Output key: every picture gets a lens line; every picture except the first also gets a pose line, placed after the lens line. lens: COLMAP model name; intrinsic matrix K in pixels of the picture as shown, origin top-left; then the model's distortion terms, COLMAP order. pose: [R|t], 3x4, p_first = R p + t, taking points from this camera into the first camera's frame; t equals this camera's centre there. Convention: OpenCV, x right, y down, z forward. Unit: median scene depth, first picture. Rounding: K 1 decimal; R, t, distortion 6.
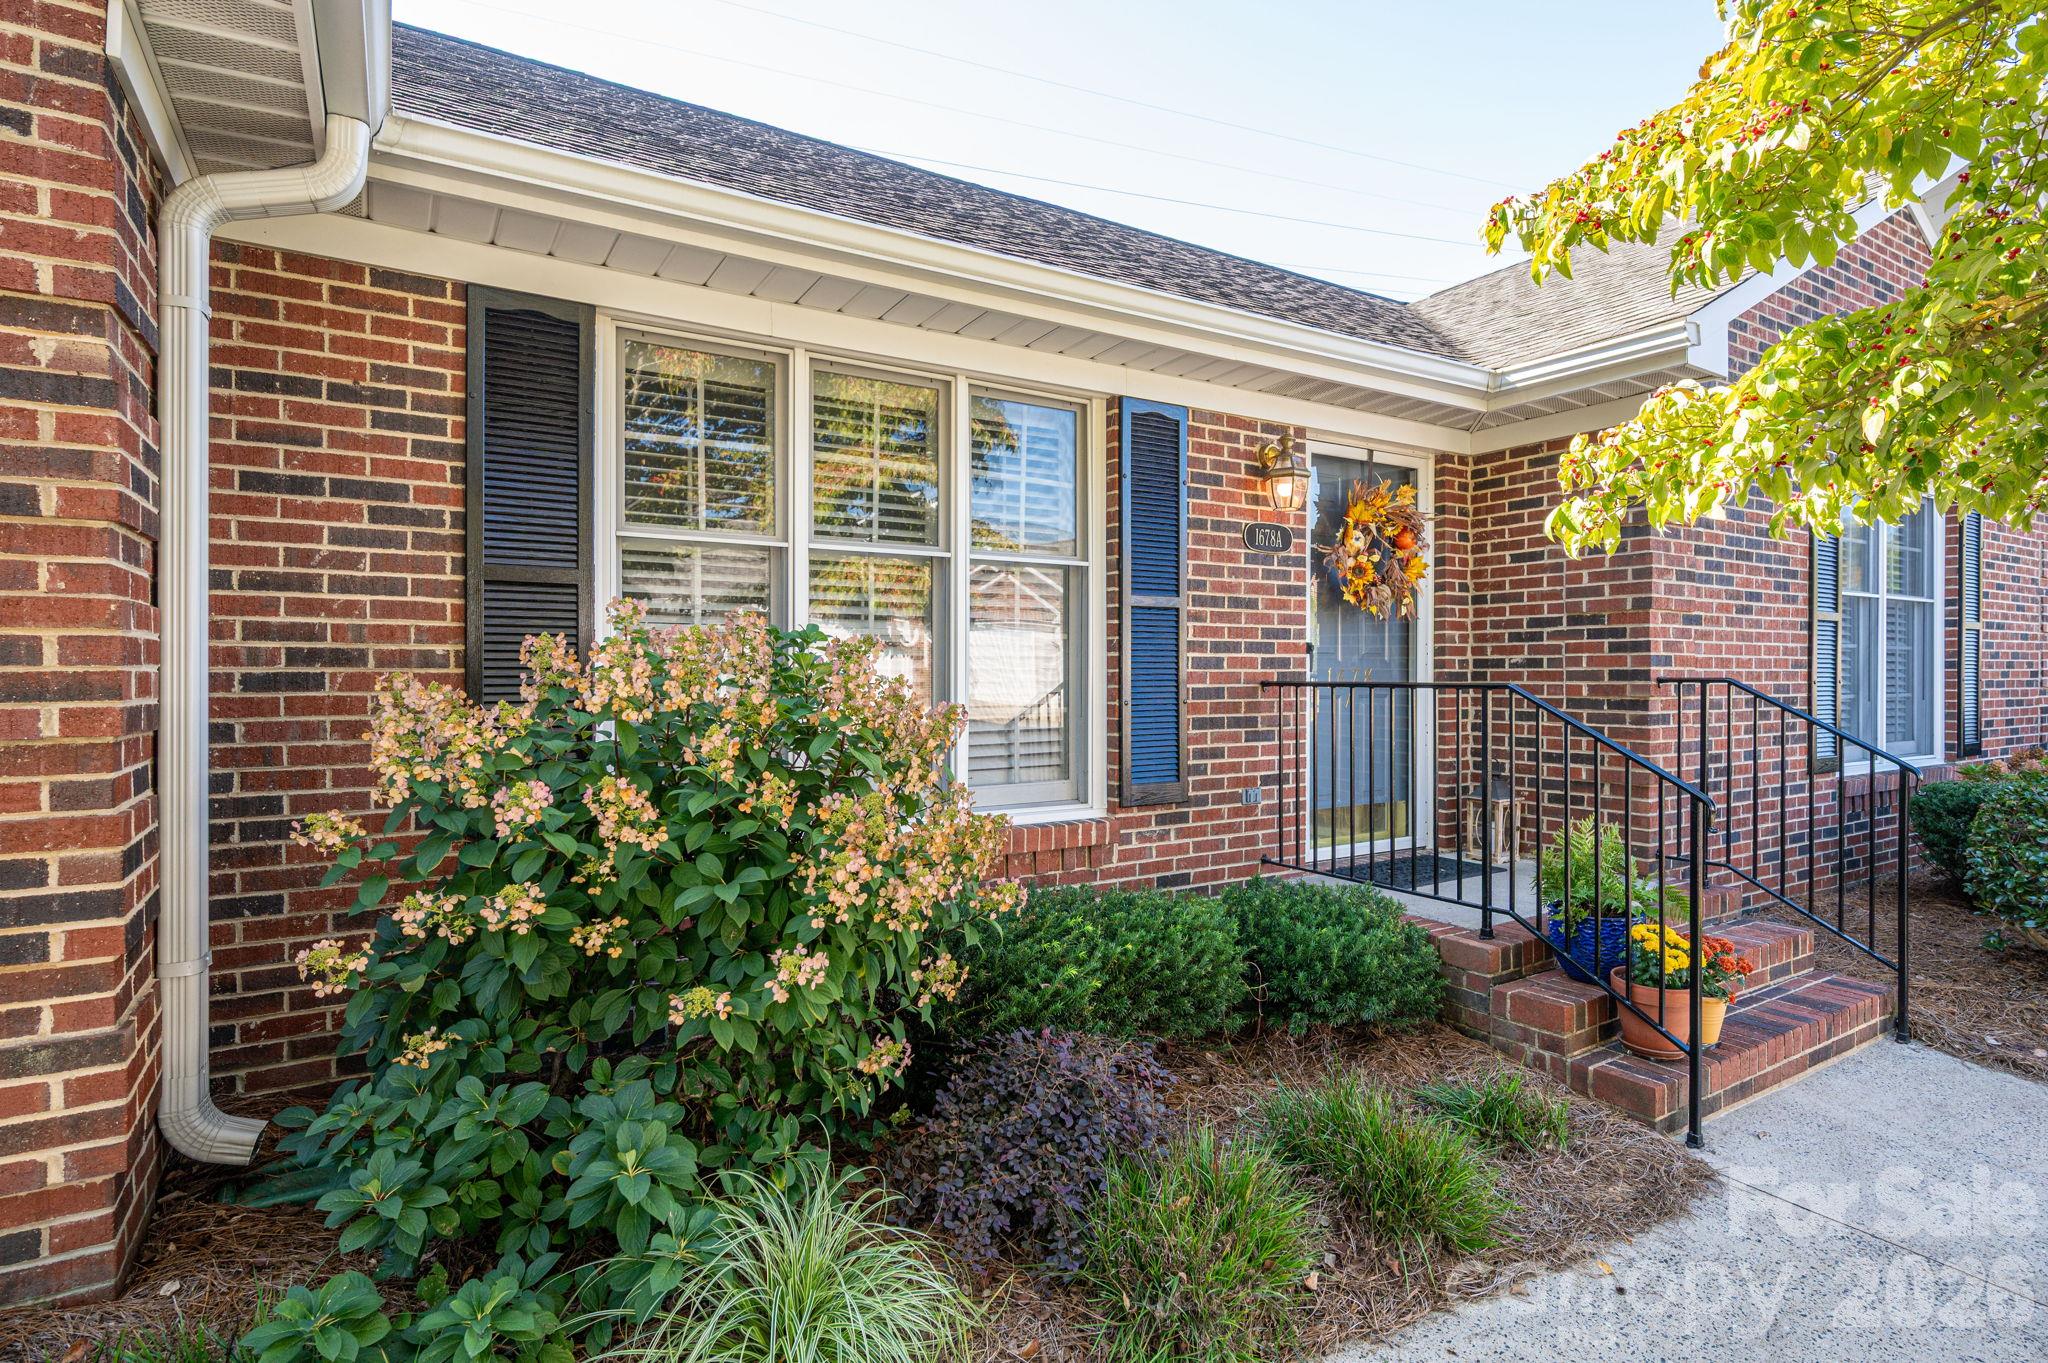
lens RADIAL K [[912.9, 0, 1024.0], [0, 912.9, 681.5], [0, 0, 1]] dist [0.000060, -0.000482]
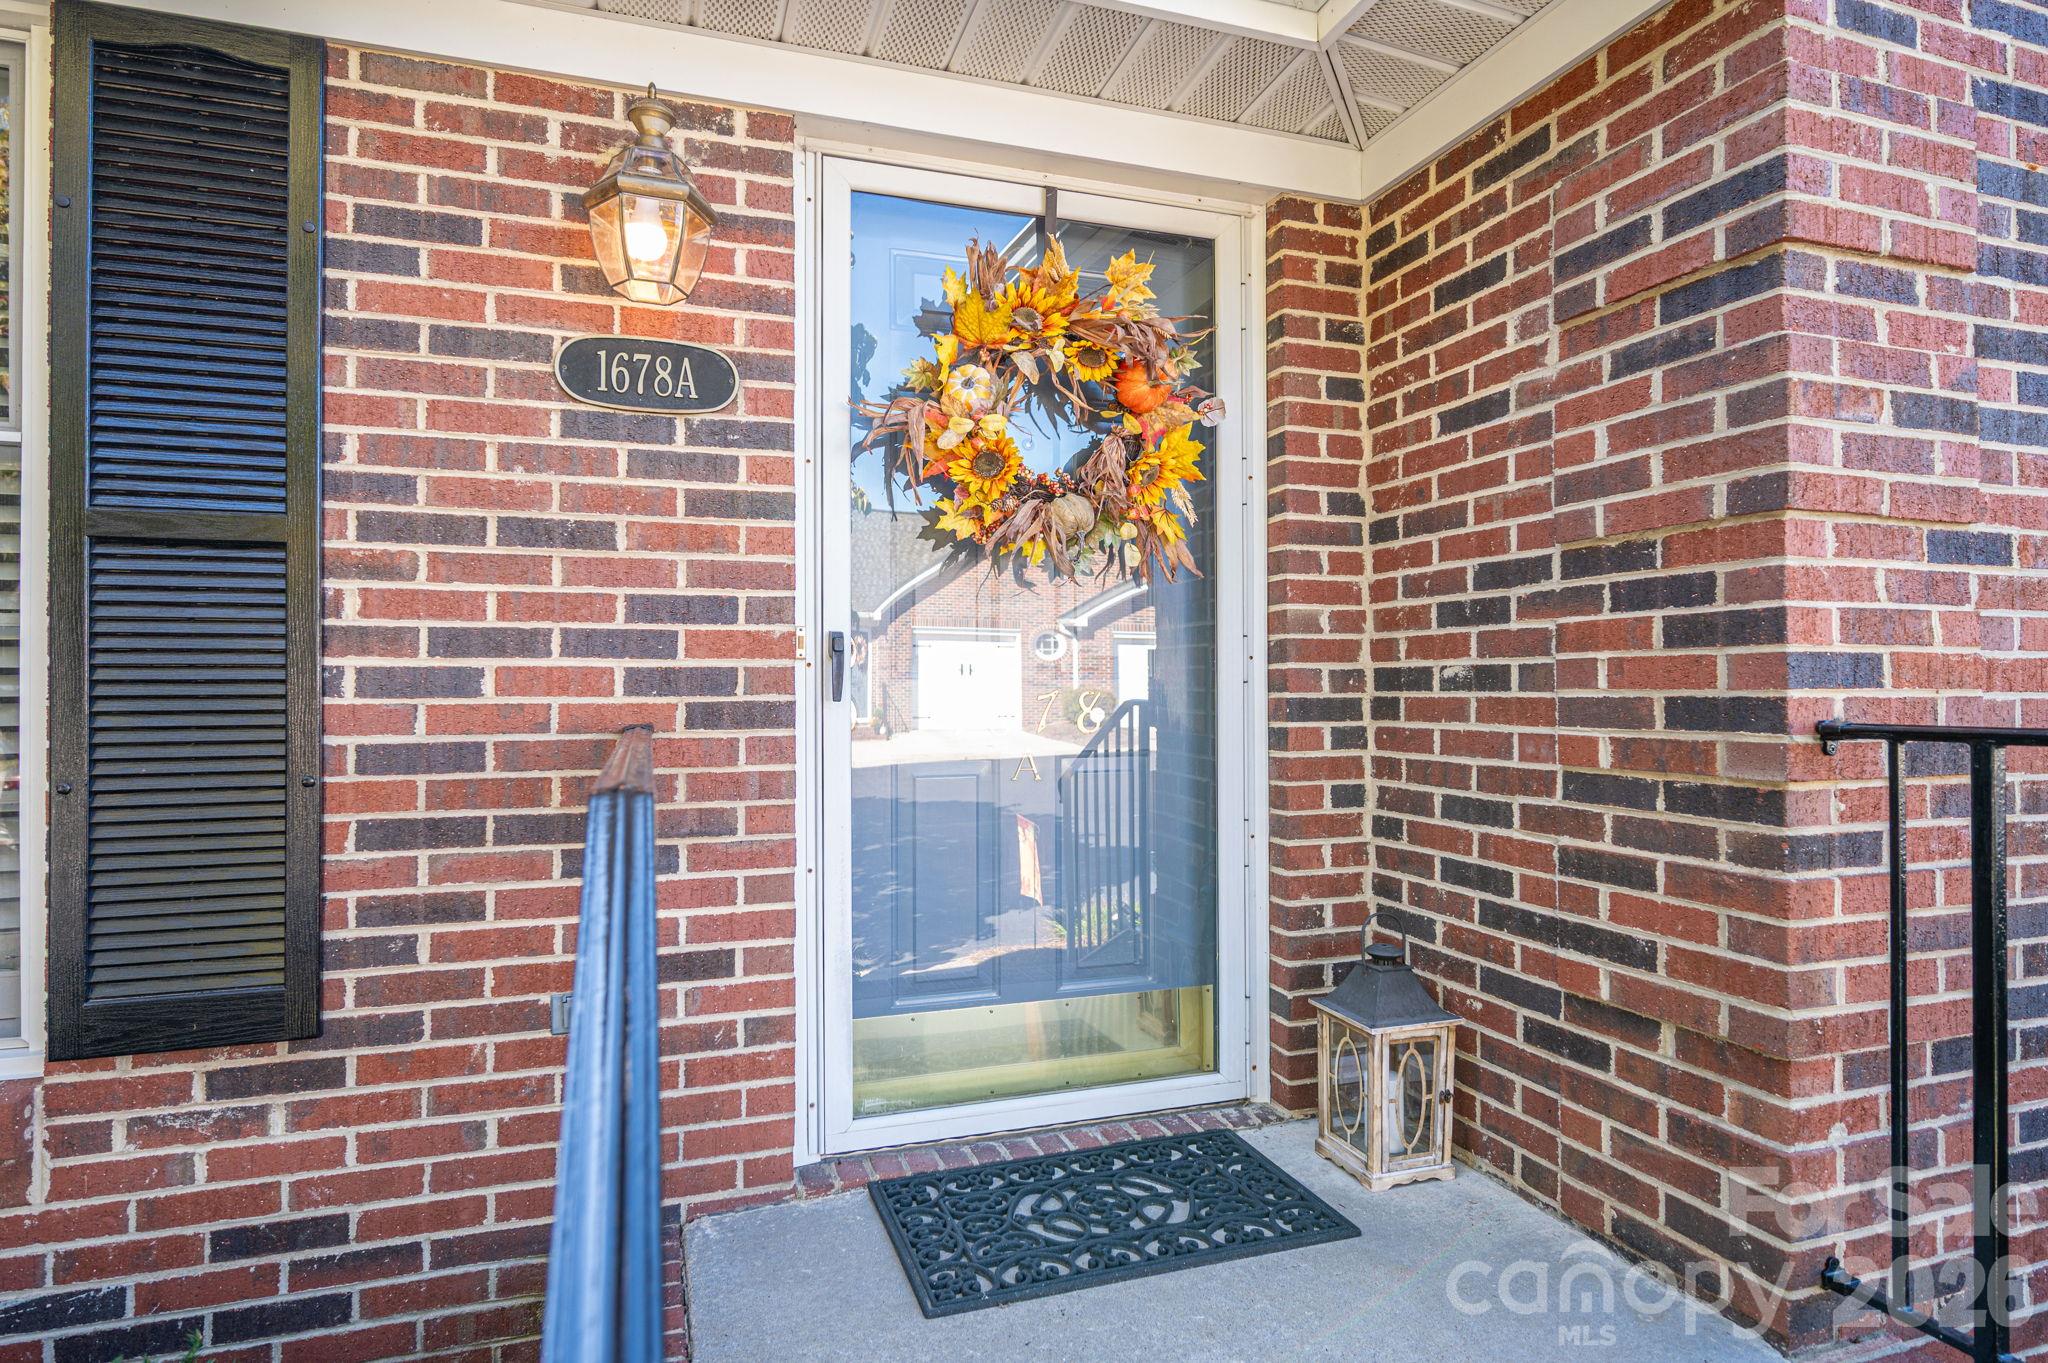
lens RADIAL K [[912.9, 0, 1024.0], [0, 912.9, 681.5], [0, 0, 1]] dist [0.000060, -0.000482]
pose [[0.966343, -0.002629, -0.257244, 0.488850], [-0.001239, 0.999889, -0.014872, -0.013172], [0.257254, 0.014690, 0.966232, 0.595104]]
